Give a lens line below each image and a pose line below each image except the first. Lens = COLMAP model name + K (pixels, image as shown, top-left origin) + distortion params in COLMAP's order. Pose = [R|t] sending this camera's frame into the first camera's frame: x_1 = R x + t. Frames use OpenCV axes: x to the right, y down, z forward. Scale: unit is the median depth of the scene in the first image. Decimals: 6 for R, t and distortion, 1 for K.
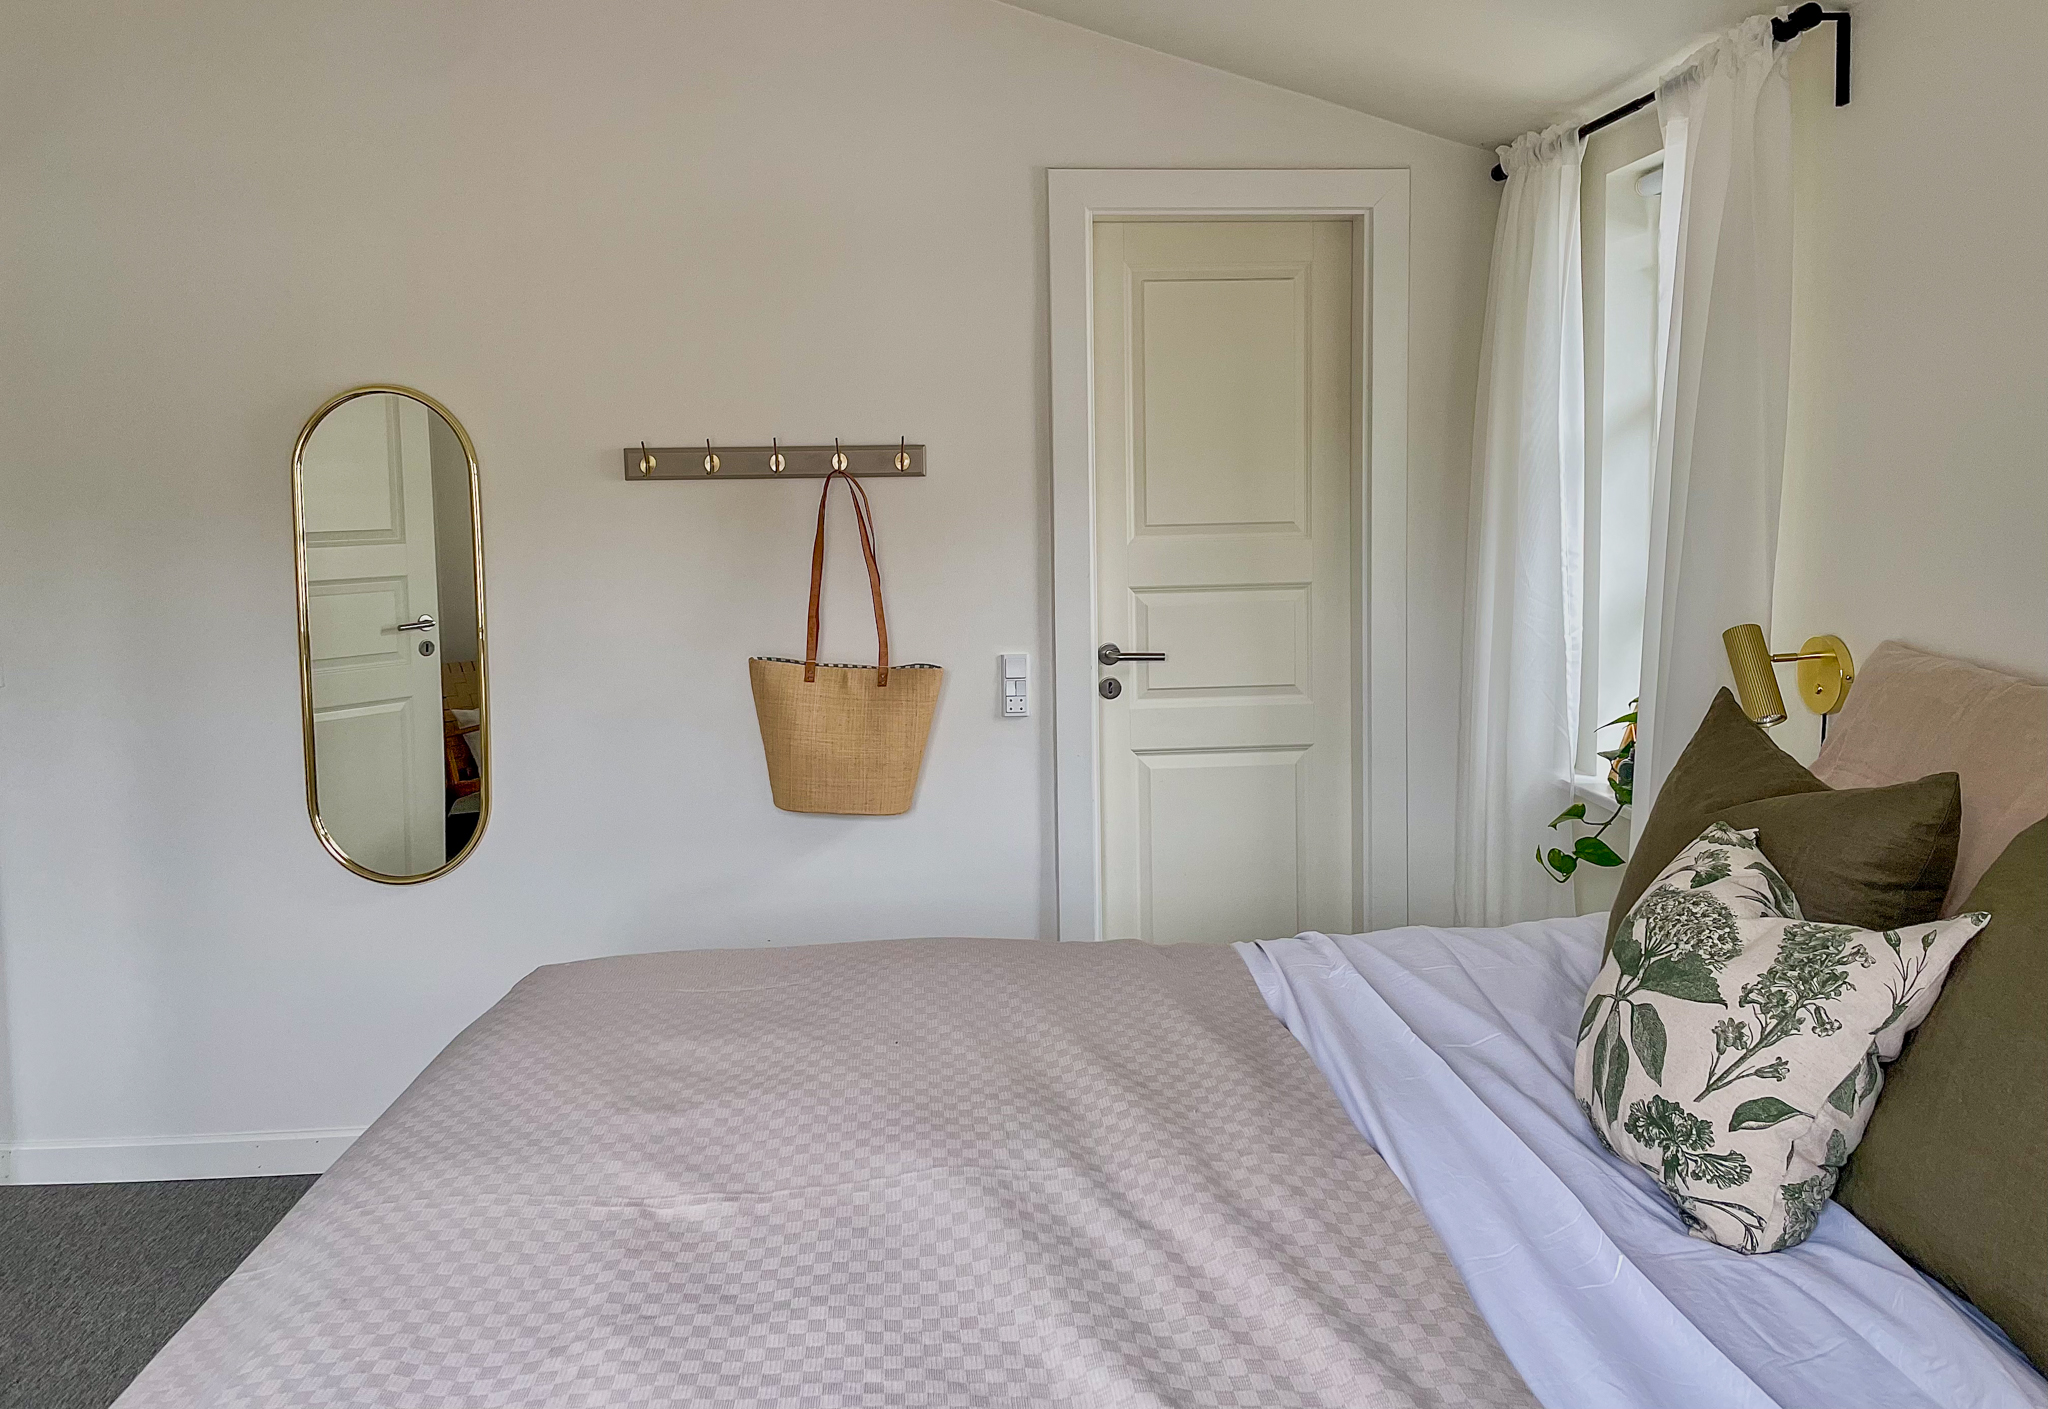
lens RADIAL K [[1533.9, 0, 1019.4], [0, 1533.9, 613.2], [0, 0, 1]] dist [0.003289, 0.000934]
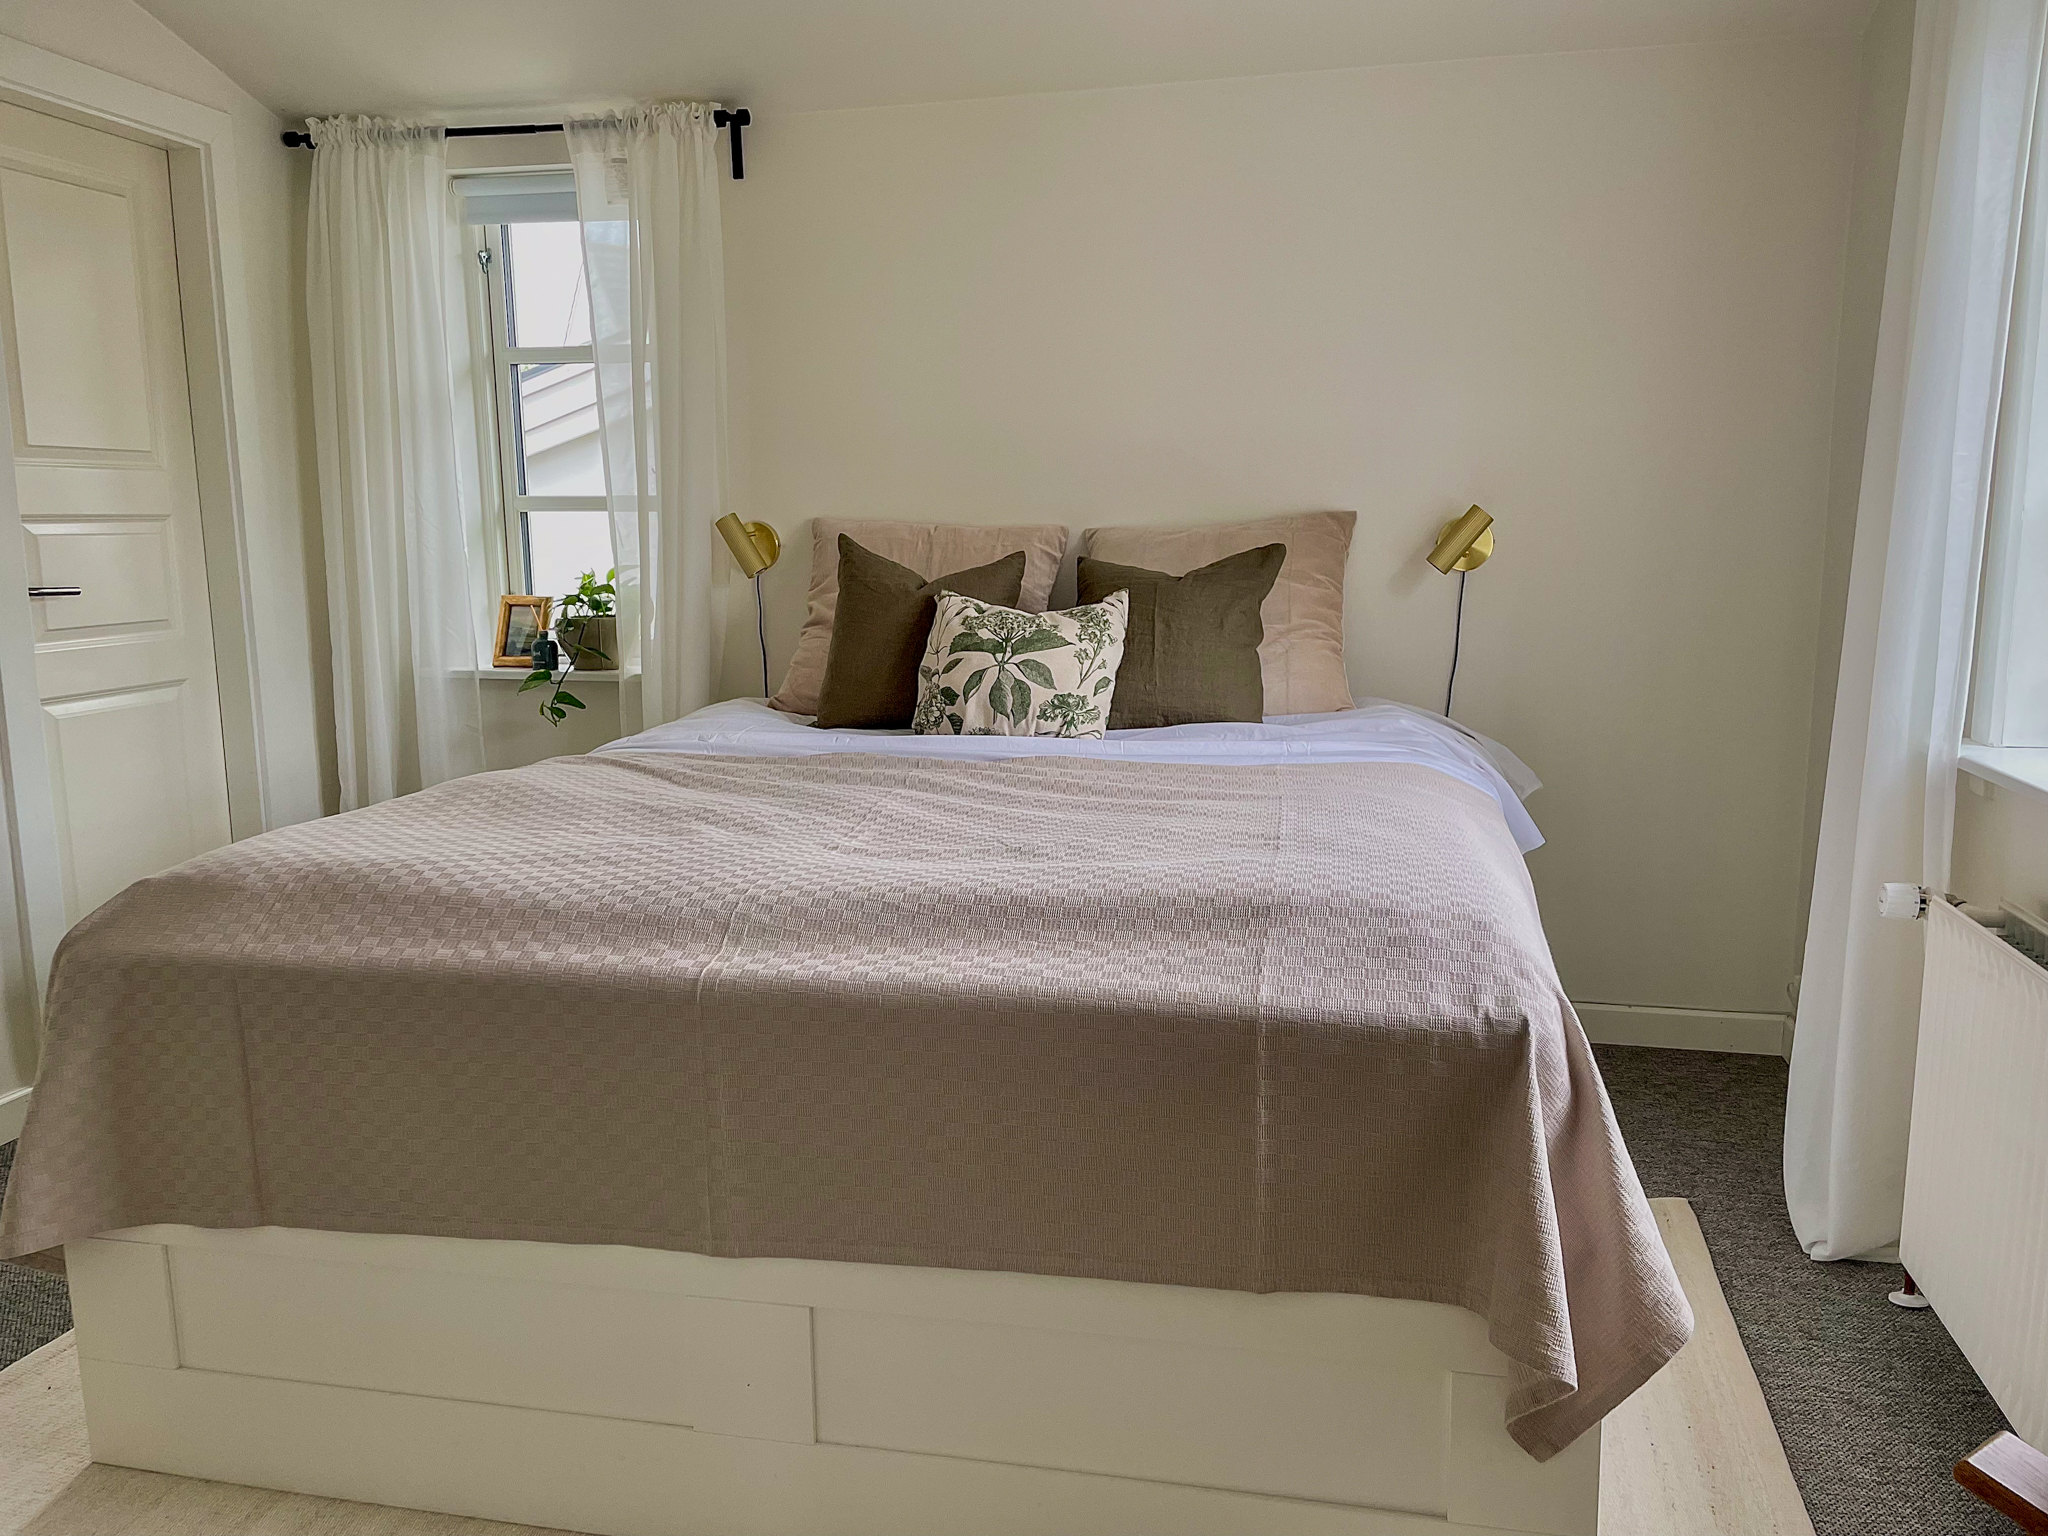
lens RADIAL K [[1569.0, 0, 1024.0], [0, 1569.0, 768.0], [0, 0, 1]] dist [0.089582, -0.118307]
pose [[0.297113, -0.139029, 0.944666, -0.993089], [0.079816, 0.989497, 0.120524, 0.094782], [-0.951500, 0.039590, 0.305089, 0.245694]]
